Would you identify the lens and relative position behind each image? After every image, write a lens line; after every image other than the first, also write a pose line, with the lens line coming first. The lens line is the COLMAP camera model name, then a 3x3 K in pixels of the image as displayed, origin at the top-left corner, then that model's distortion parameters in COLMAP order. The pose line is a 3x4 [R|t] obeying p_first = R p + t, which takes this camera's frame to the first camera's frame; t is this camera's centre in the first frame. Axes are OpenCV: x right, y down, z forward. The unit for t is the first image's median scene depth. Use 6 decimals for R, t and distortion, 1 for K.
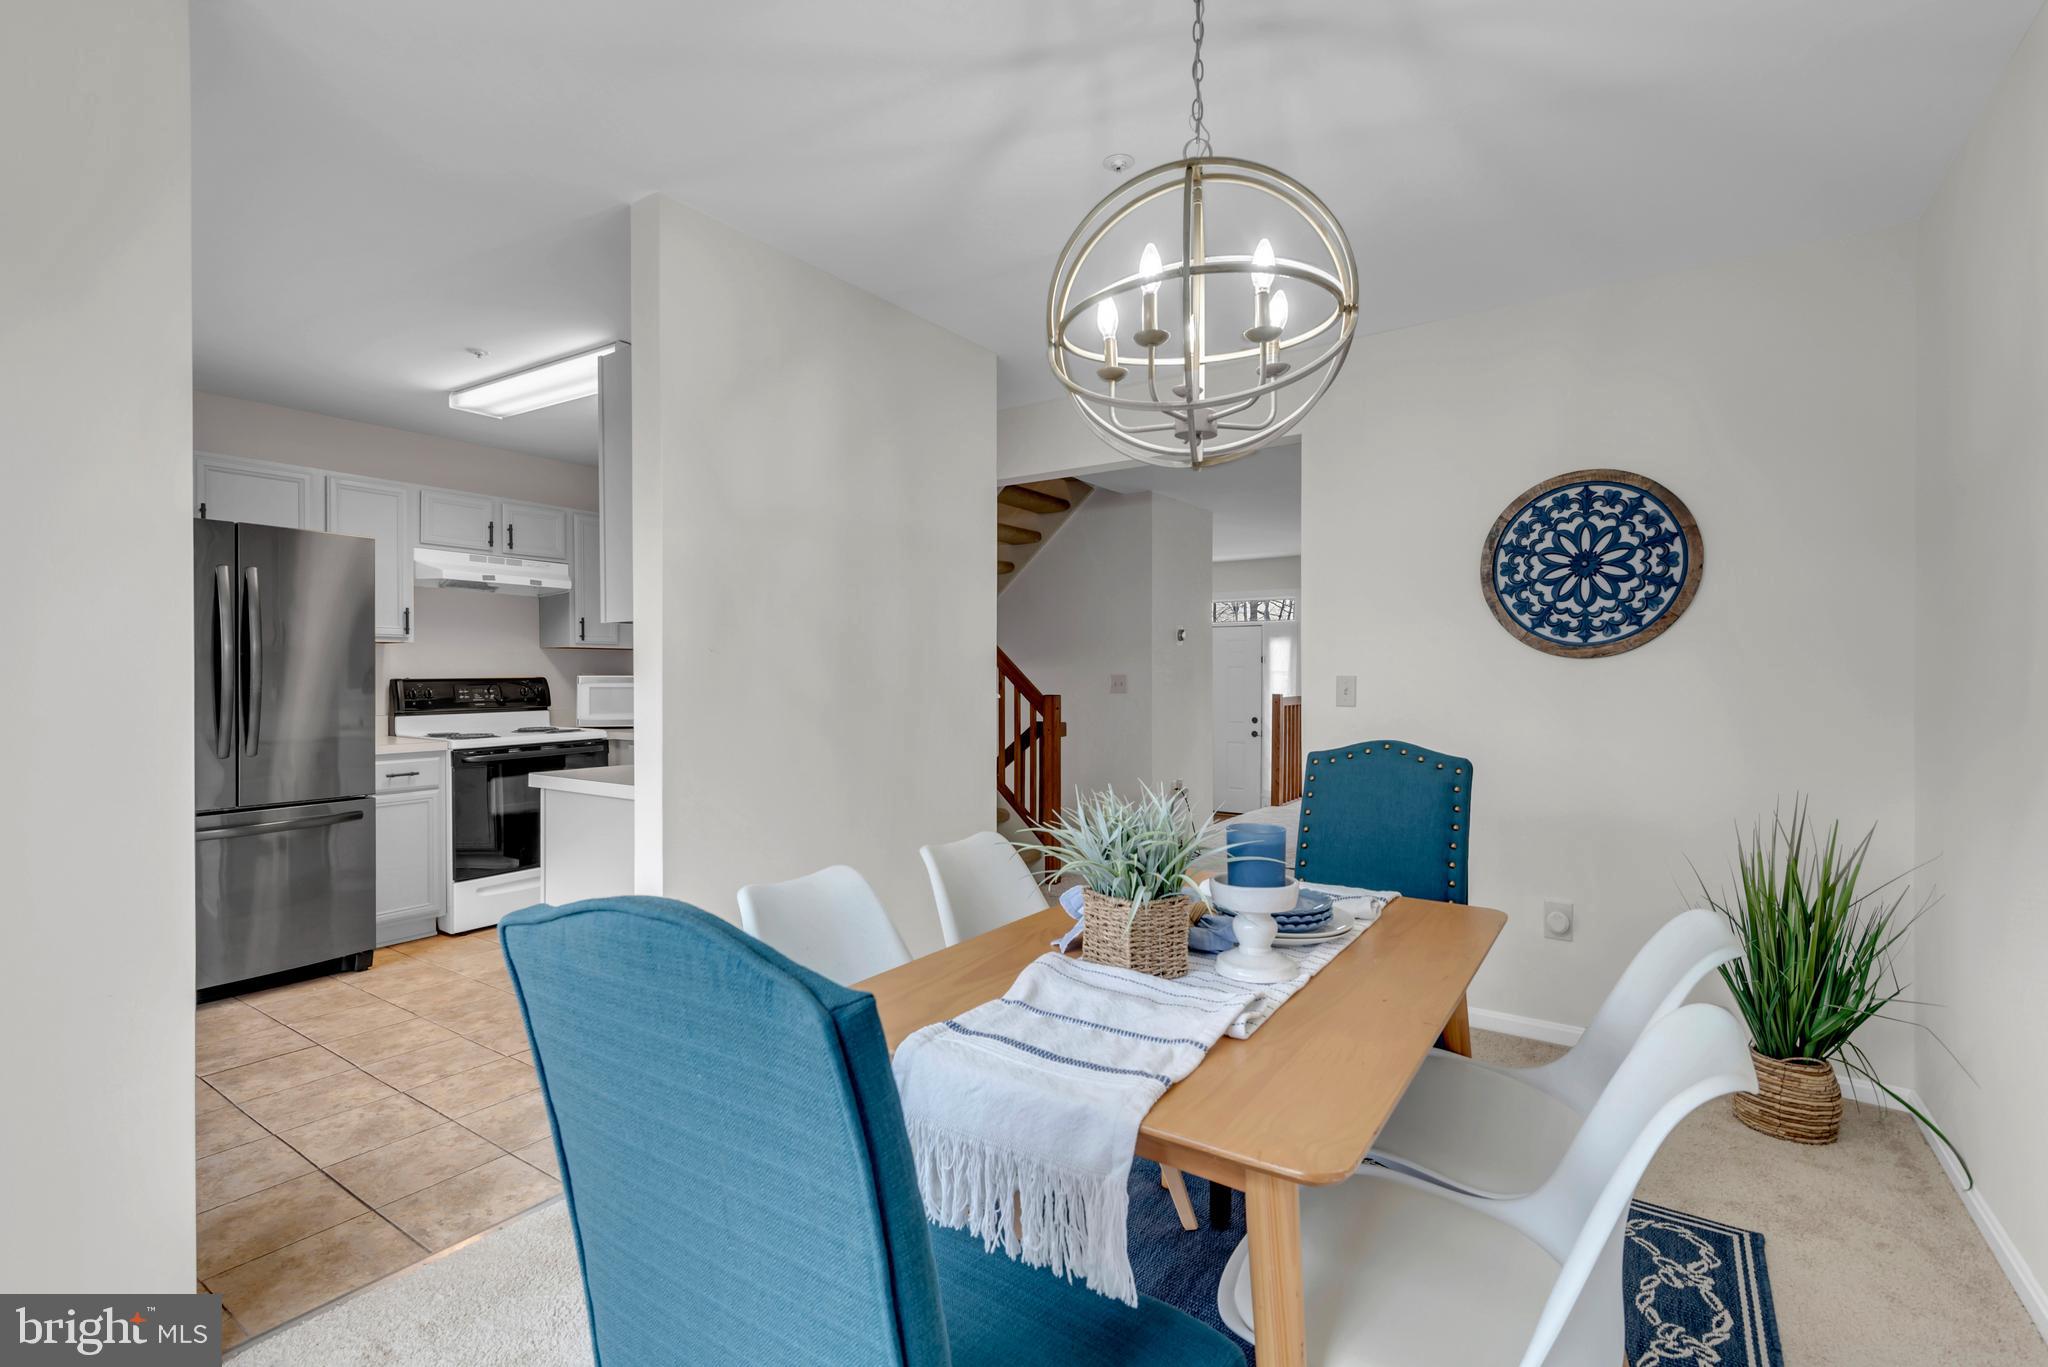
lens RADIAL K [[911.0, 0, 1016.1], [0, 911.0, 673.8], [0, 0, 1]] dist [0.030714, -0.018807]
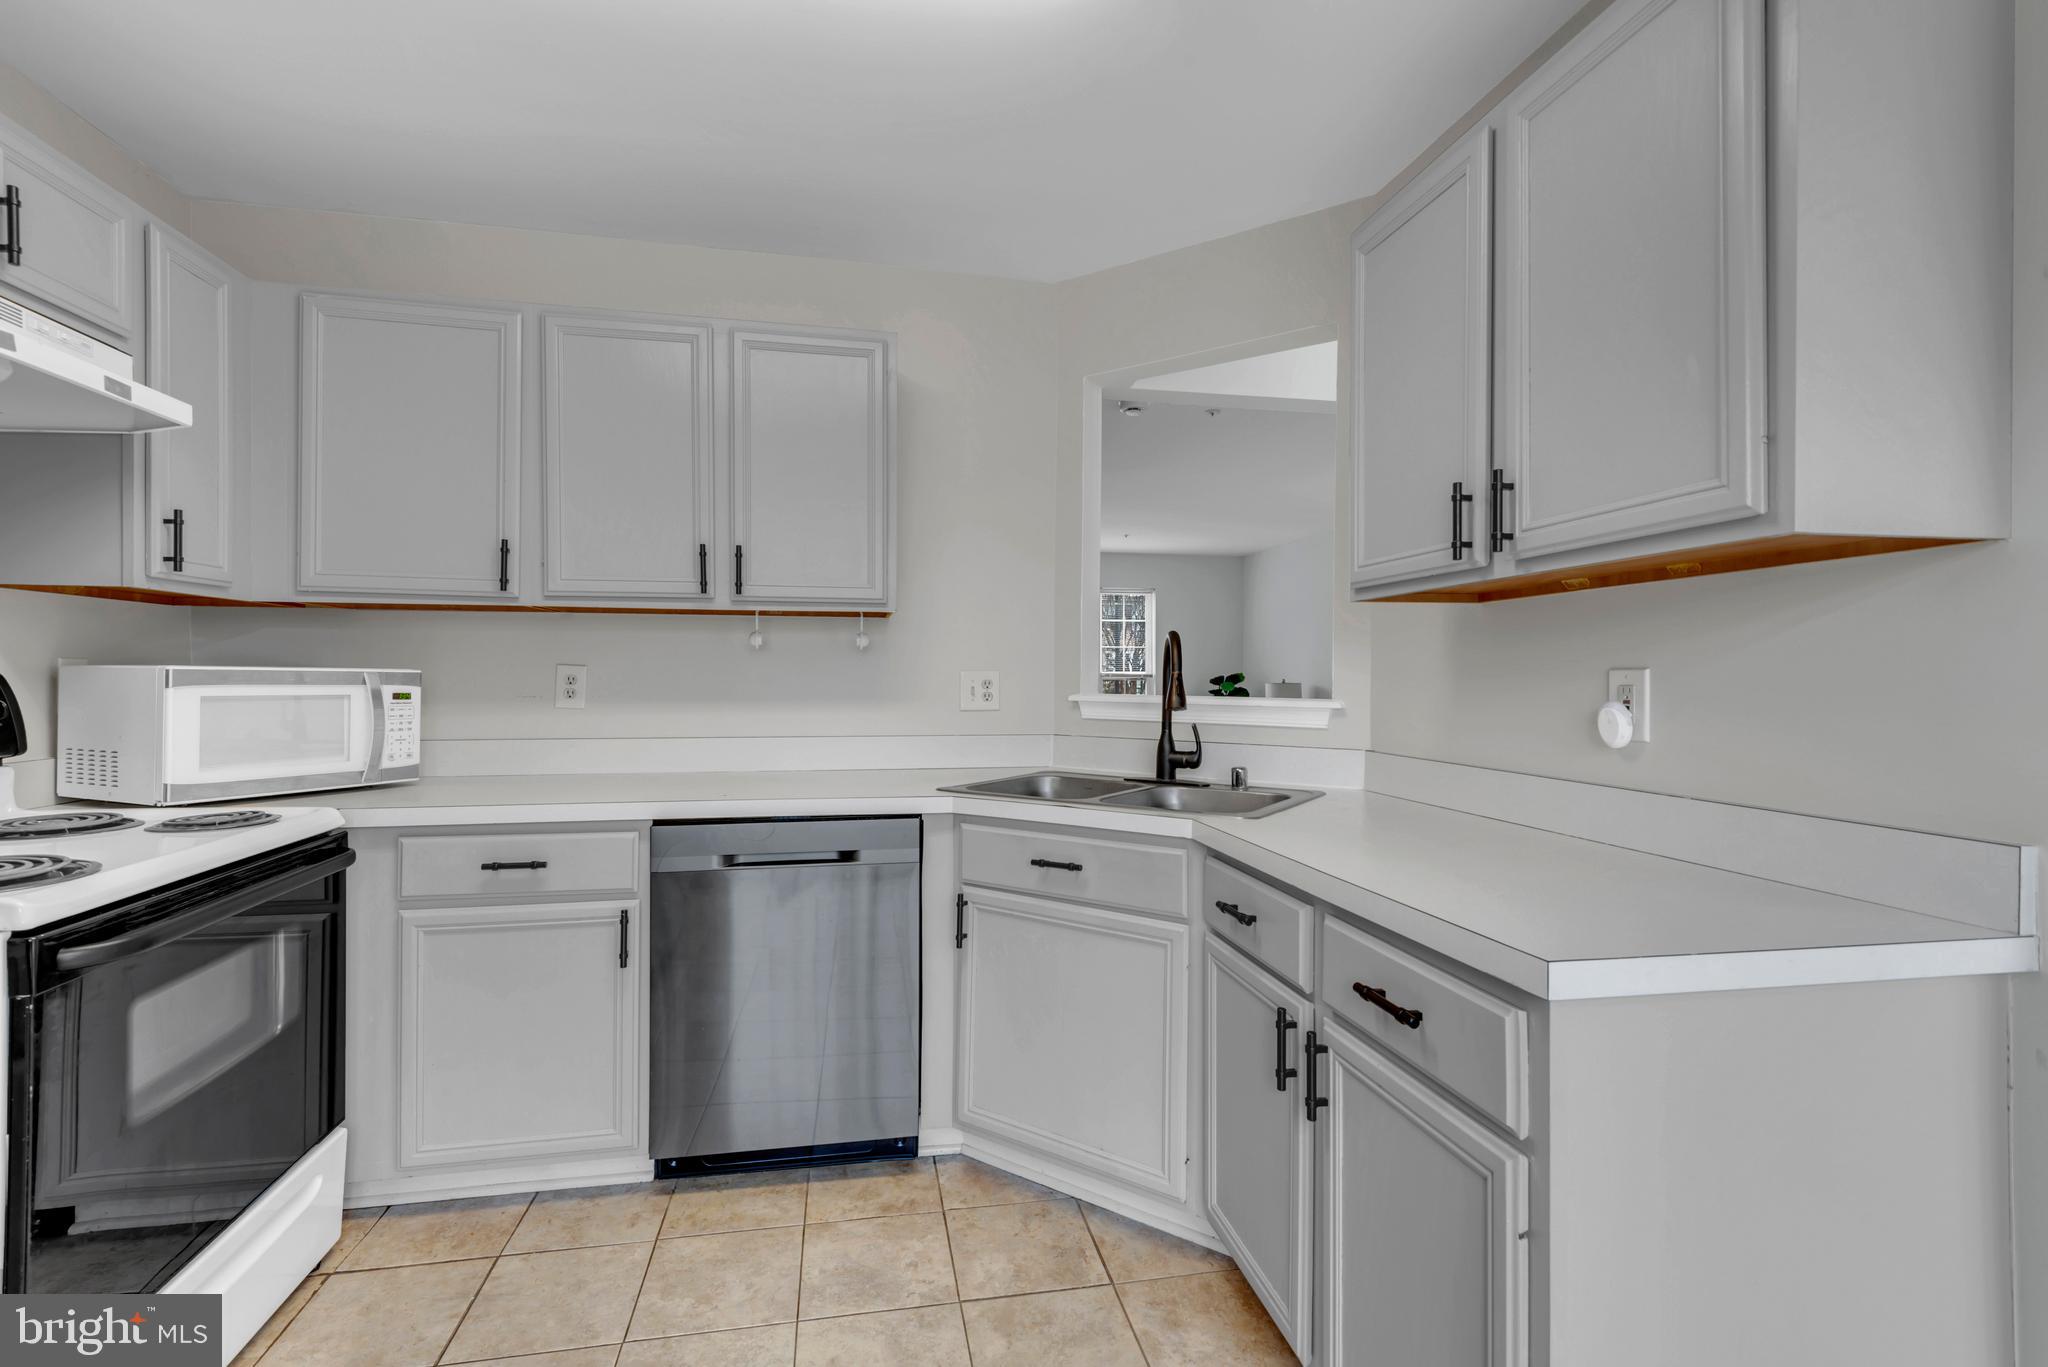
lens RADIAL K [[911.0, 0, 1016.1], [0, 911.0, 673.8], [0, 0, 1]] dist [0.030714, -0.018807]
pose [[0.687044, 0.004207, 0.726604, -0.510611], [-0.005768, 0.999983, -0.000337, 0.002859], [-0.726593, -0.003960, 0.687057, 0.500105]]
